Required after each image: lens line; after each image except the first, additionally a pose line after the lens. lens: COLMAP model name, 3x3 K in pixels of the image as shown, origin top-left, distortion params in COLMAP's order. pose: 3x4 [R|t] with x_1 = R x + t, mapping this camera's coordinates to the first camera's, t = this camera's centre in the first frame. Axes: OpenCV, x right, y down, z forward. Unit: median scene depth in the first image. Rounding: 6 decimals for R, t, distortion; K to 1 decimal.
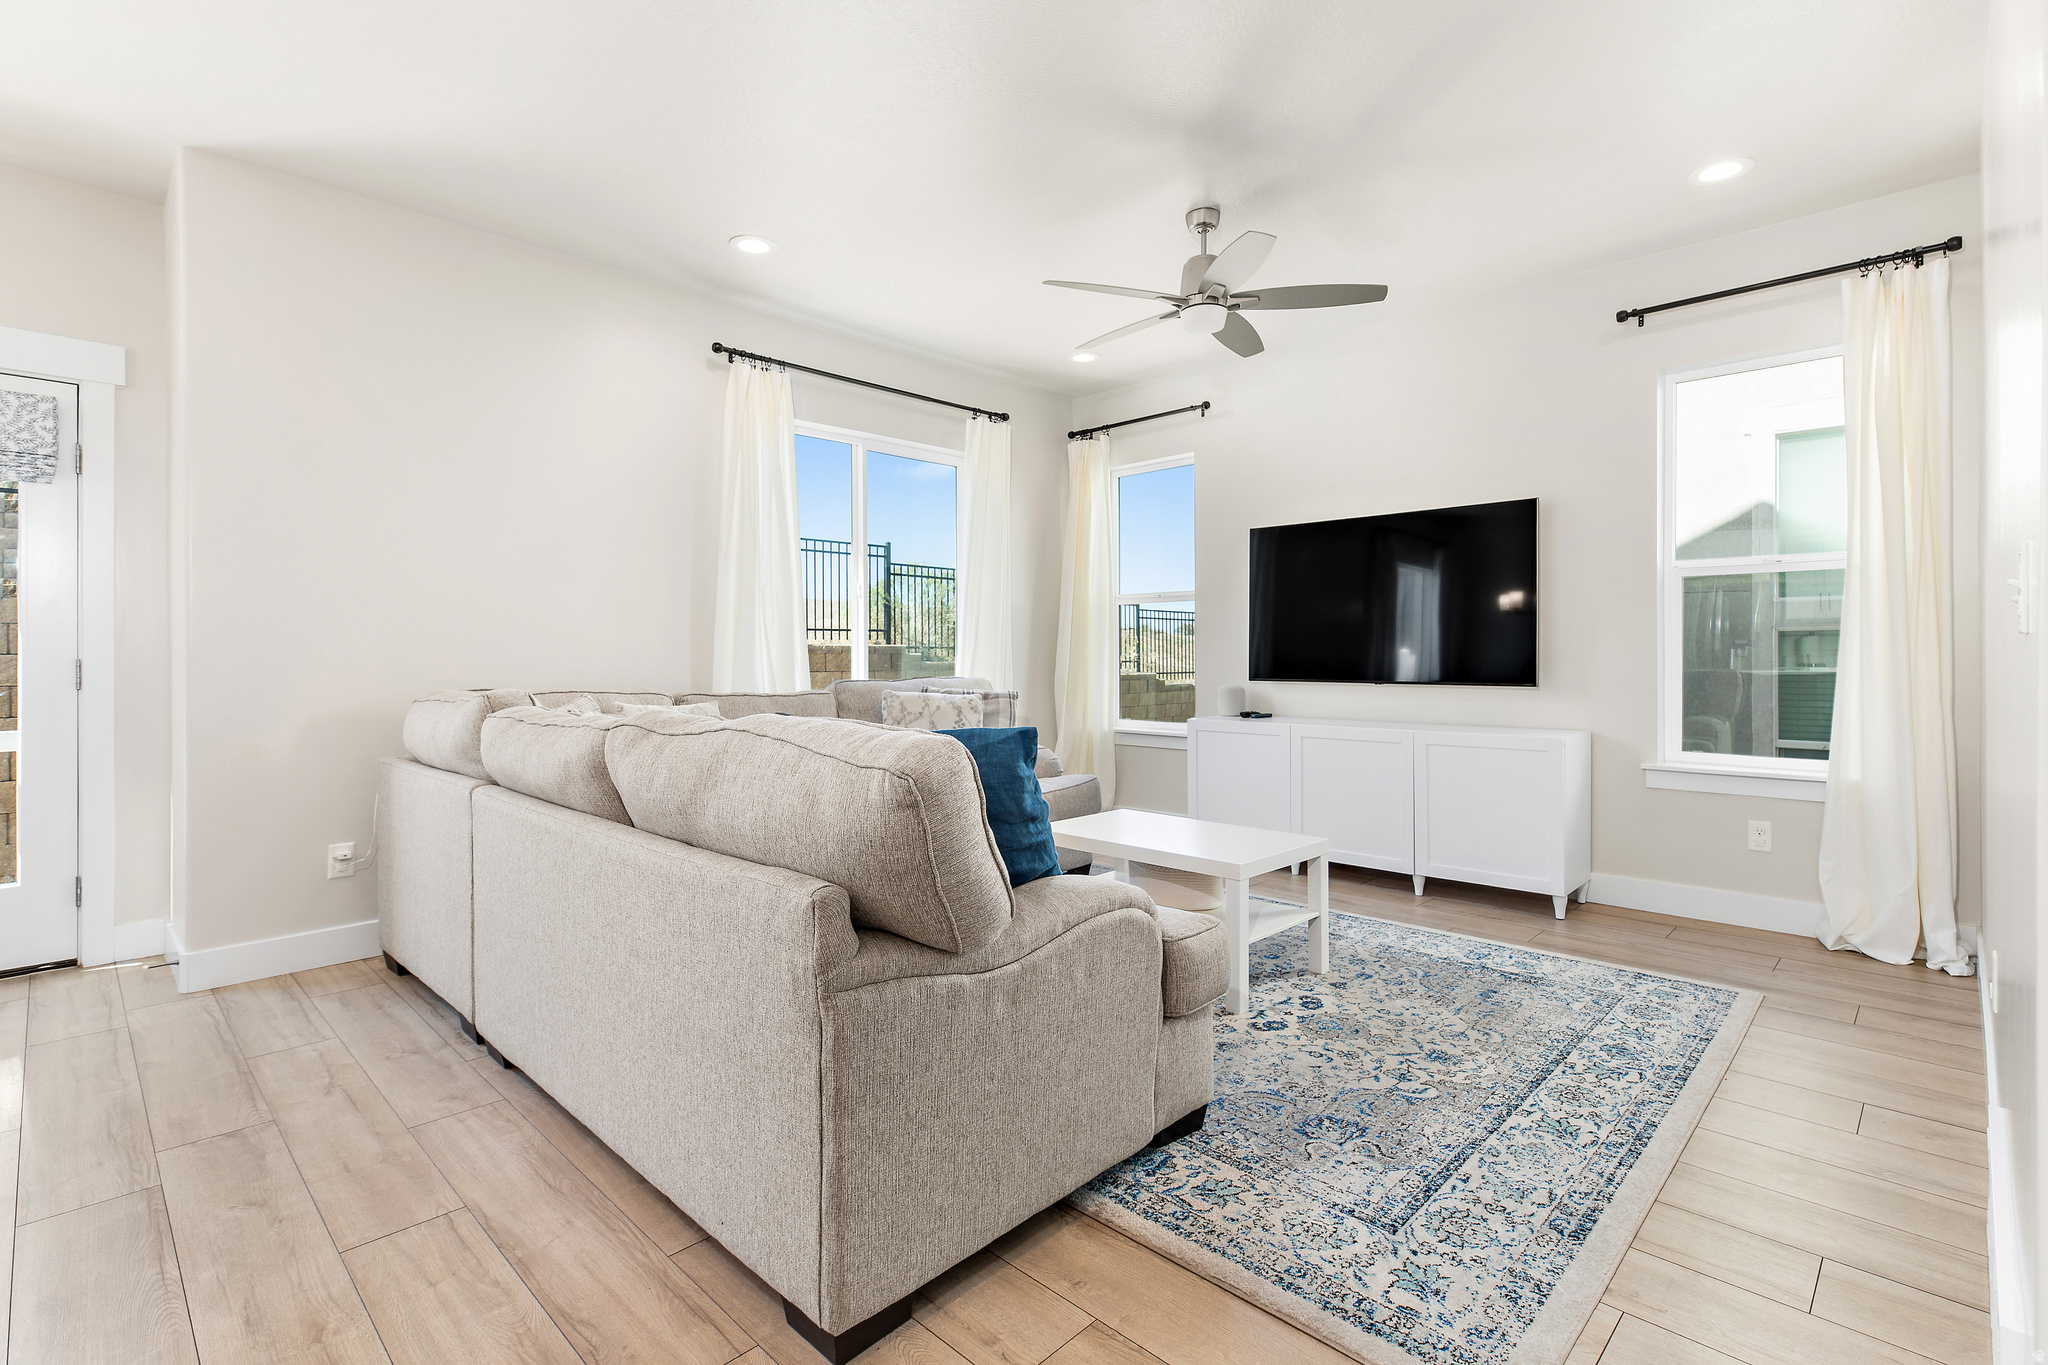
lens RADIAL K [[962.0, 0, 1043.5], [0, 962.0, 644.3], [0, 0, 1]] dist [0.008455, -0.000255]
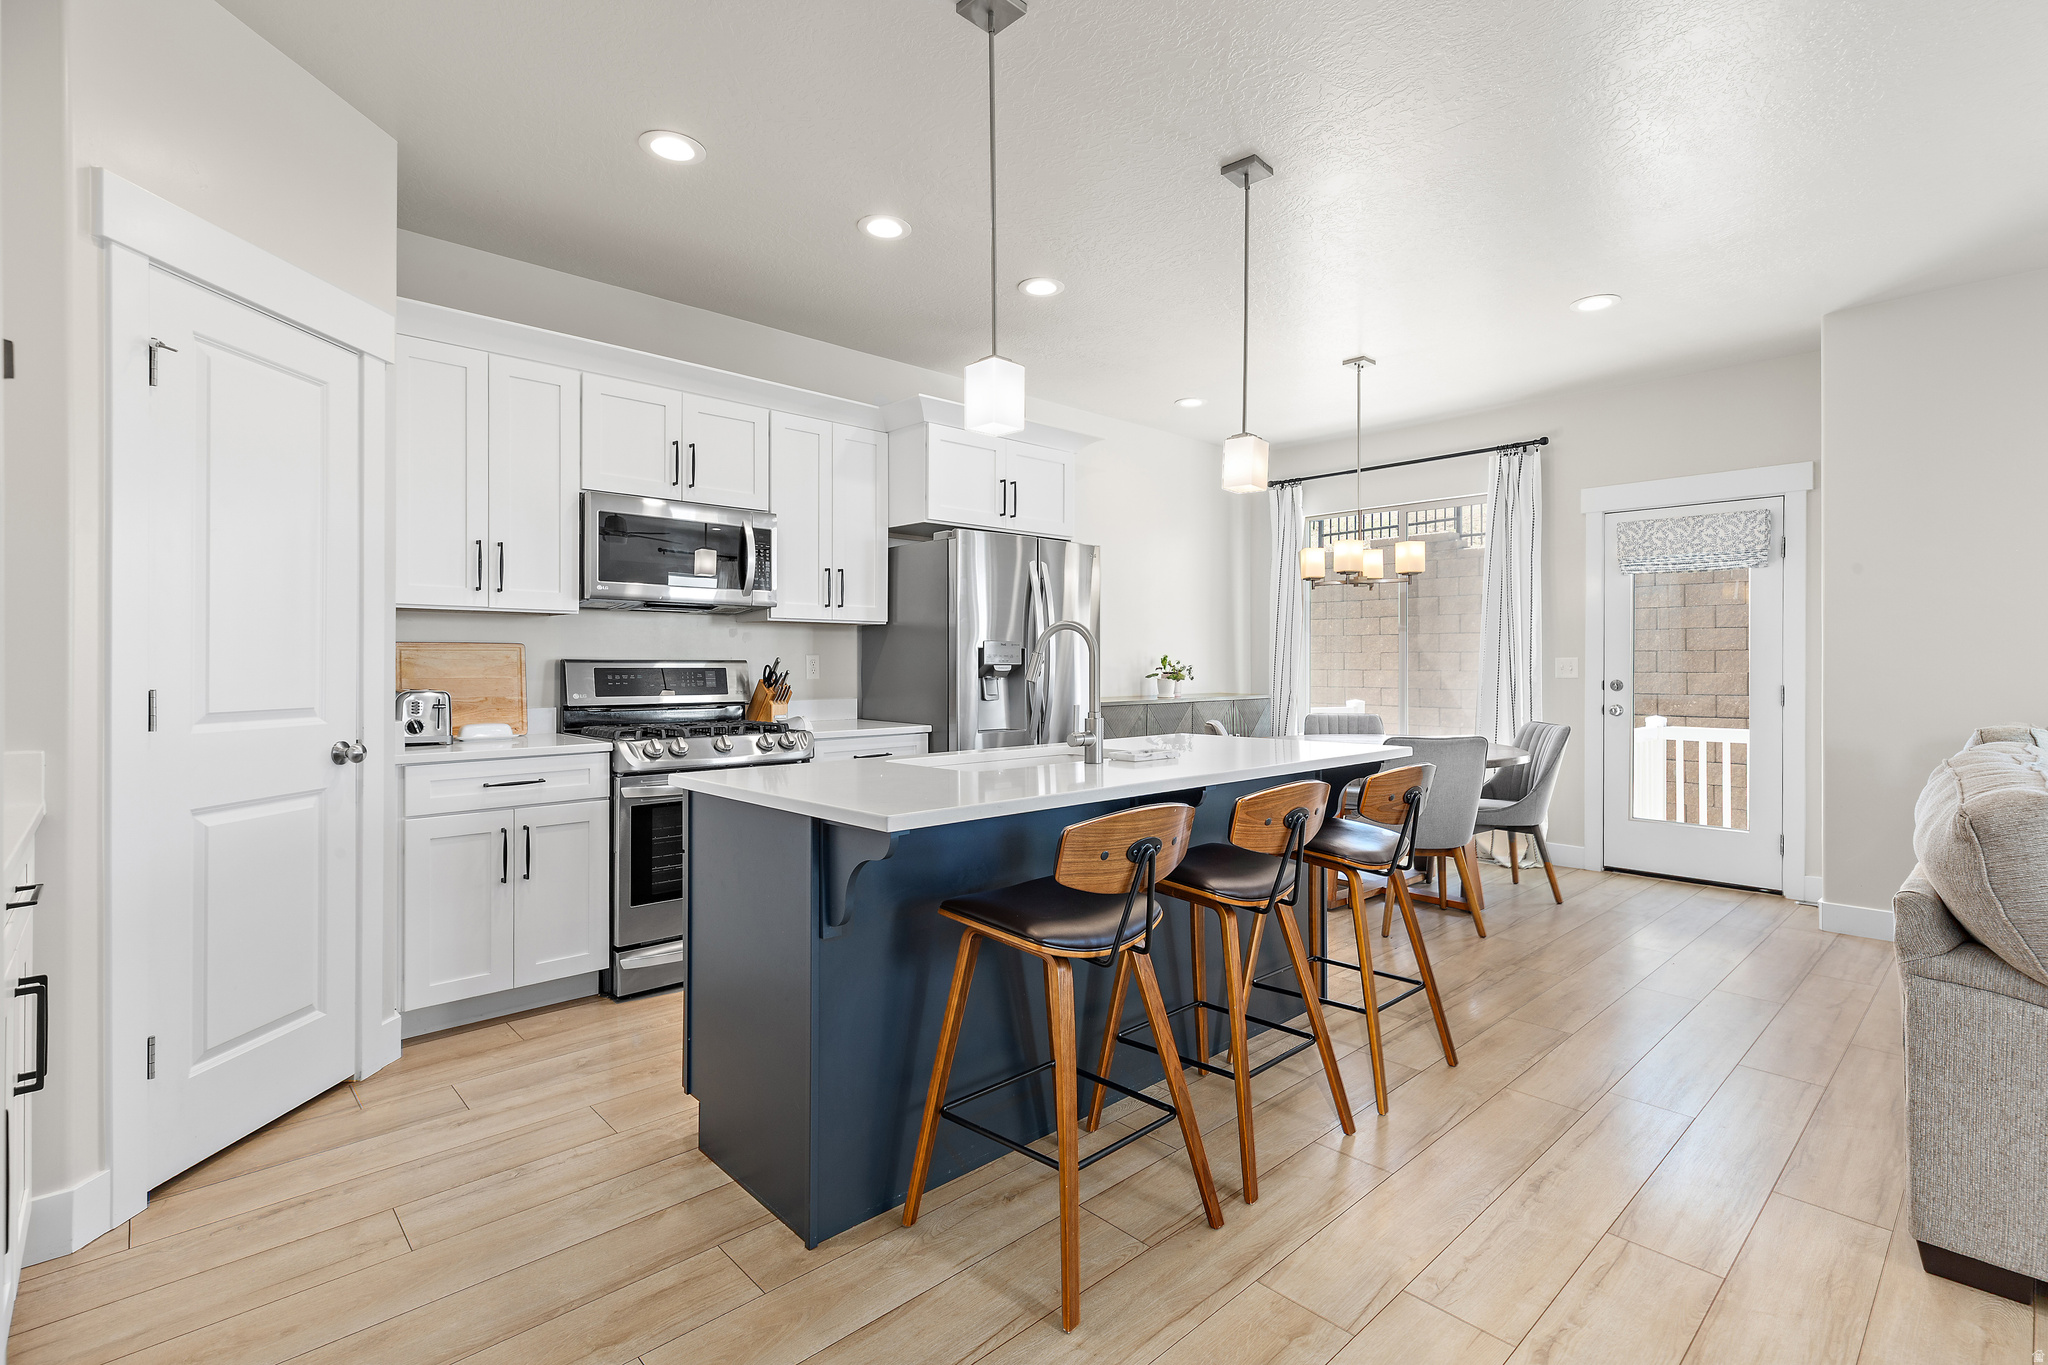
lens RADIAL K [[959.7, 0, 1040.4], [0, 959.7, 661.9], [0, 0, 1]] dist [0.009949, 0.000278]
pose [[-0.046492, 0.003879, -0.998911, 0.515243], [0.002847, 0.999989, 0.003751, -0.028551], [0.998915, -0.002669, -0.046502, -0.044472]]
